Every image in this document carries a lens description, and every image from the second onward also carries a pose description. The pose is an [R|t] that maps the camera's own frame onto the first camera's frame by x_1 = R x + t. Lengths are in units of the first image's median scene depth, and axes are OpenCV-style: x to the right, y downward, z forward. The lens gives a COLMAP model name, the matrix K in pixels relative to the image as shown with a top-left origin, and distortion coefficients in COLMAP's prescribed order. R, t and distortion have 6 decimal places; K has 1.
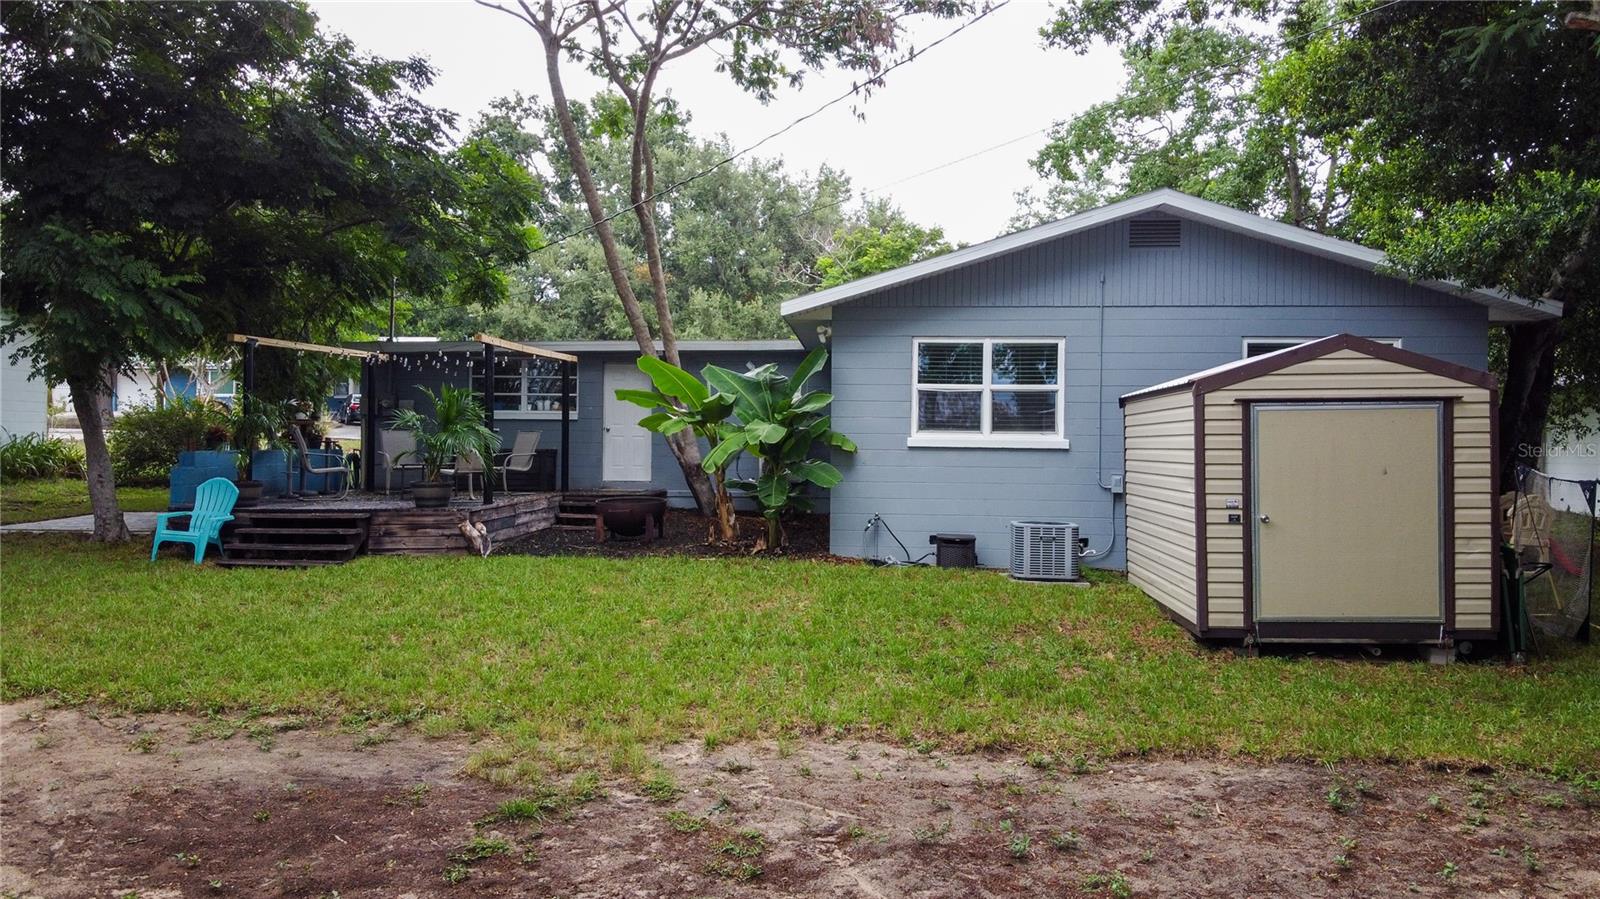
lens RADIAL K [[1182.4, 0, 788.5], [0, 1182.4, 428.9], [0, 0, 1]] dist [0.173158, -0.295921]
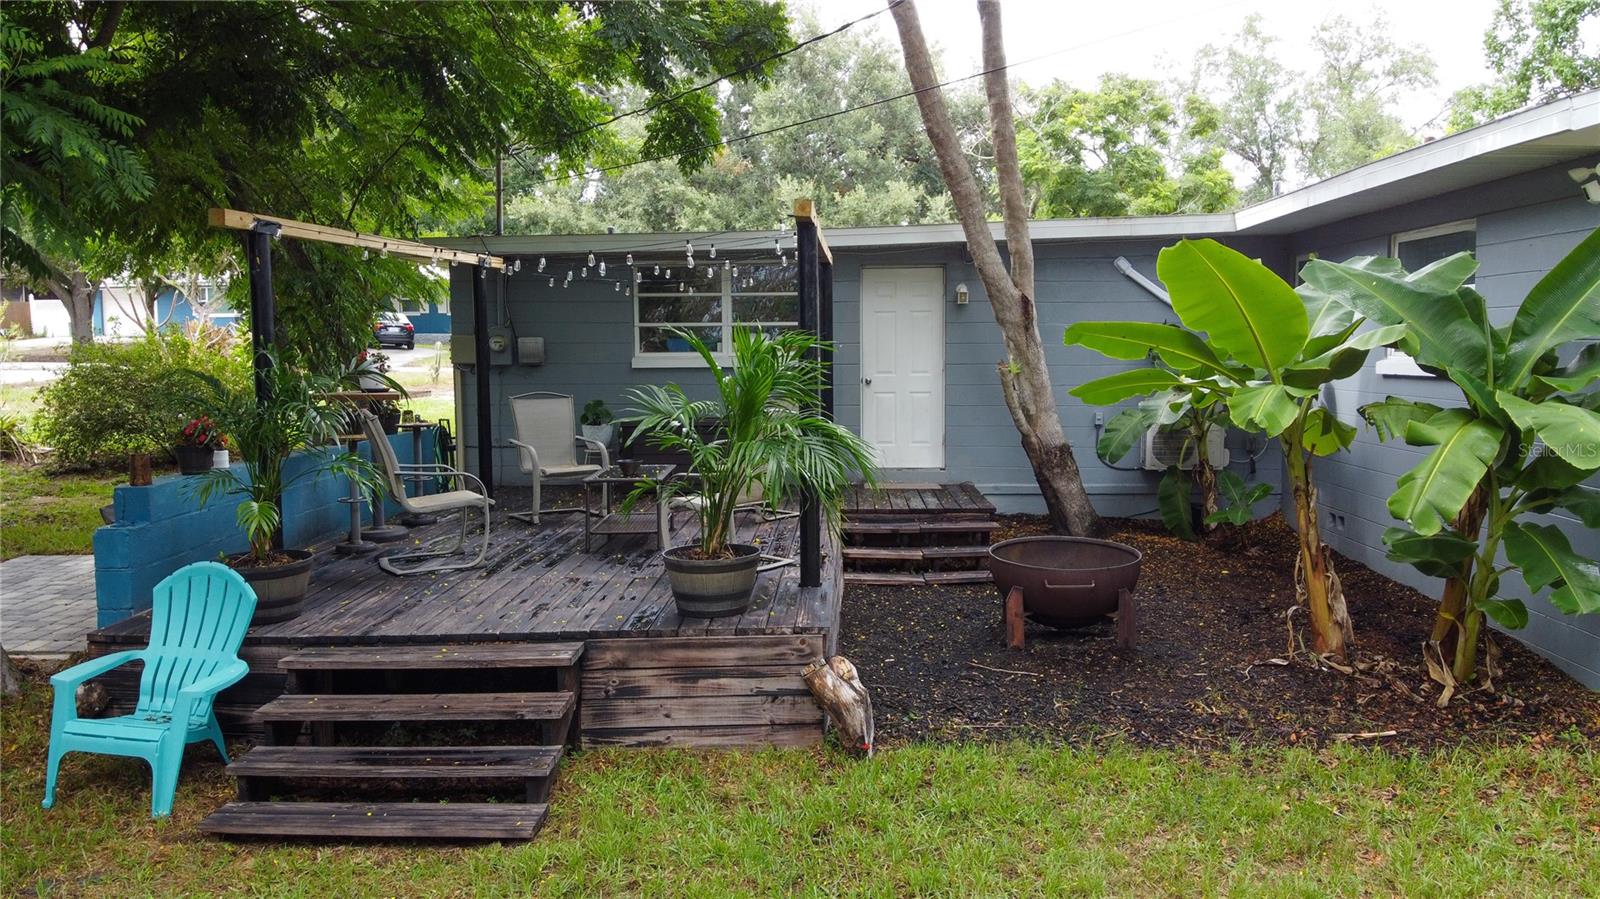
lens RADIAL K [[1182.4, 0, 788.5], [0, 1182.4, 428.9], [0, 0, 1]] dist [0.173158, -0.295921]
pose [[0.999849, -0.016956, -0.003851, -0.261066], [0.017203, 0.996864, 0.077247, -0.029780], [0.002529, -0.077302, 0.997005, 0.572547]]
